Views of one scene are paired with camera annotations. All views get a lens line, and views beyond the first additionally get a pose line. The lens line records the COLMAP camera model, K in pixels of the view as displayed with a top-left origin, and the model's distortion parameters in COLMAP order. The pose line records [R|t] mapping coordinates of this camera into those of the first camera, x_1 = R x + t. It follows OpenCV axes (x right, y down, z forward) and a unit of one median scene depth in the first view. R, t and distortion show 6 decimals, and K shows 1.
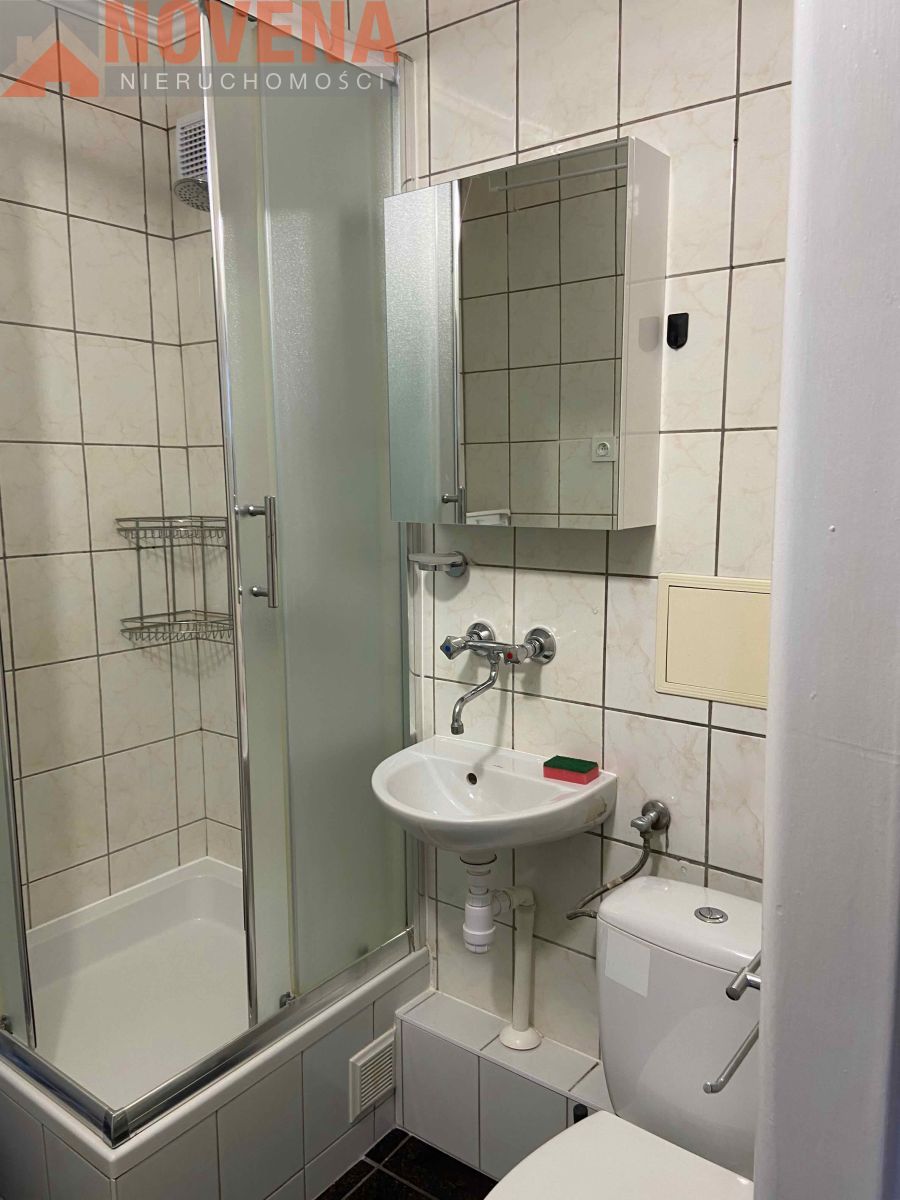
lens RADIAL K [[914.1, 0, 449.4], [0, 914.1, 615.3], [0, 0, 1]] dist [0.148992, -0.189352]
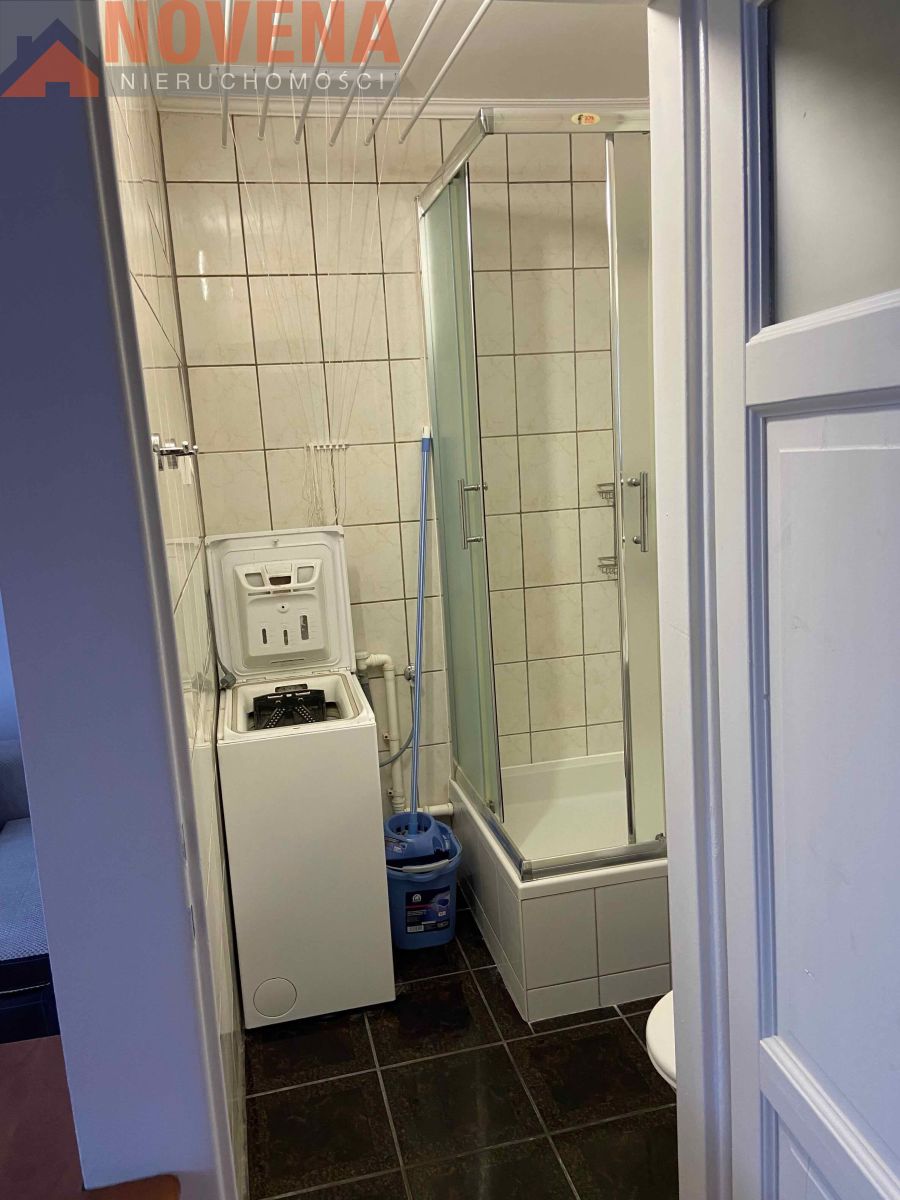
lens RADIAL K [[914.1, 0, 449.4], [0, 914.1, 615.3], [0, 0, 1]] dist [0.148992, -0.189352]
pose [[0.777454, 0.083135, -0.623422, 0.359203], [-0.046829, 0.996126, 0.074437, -0.001840], [0.627195, -0.028677, 0.778335, -0.218360]]
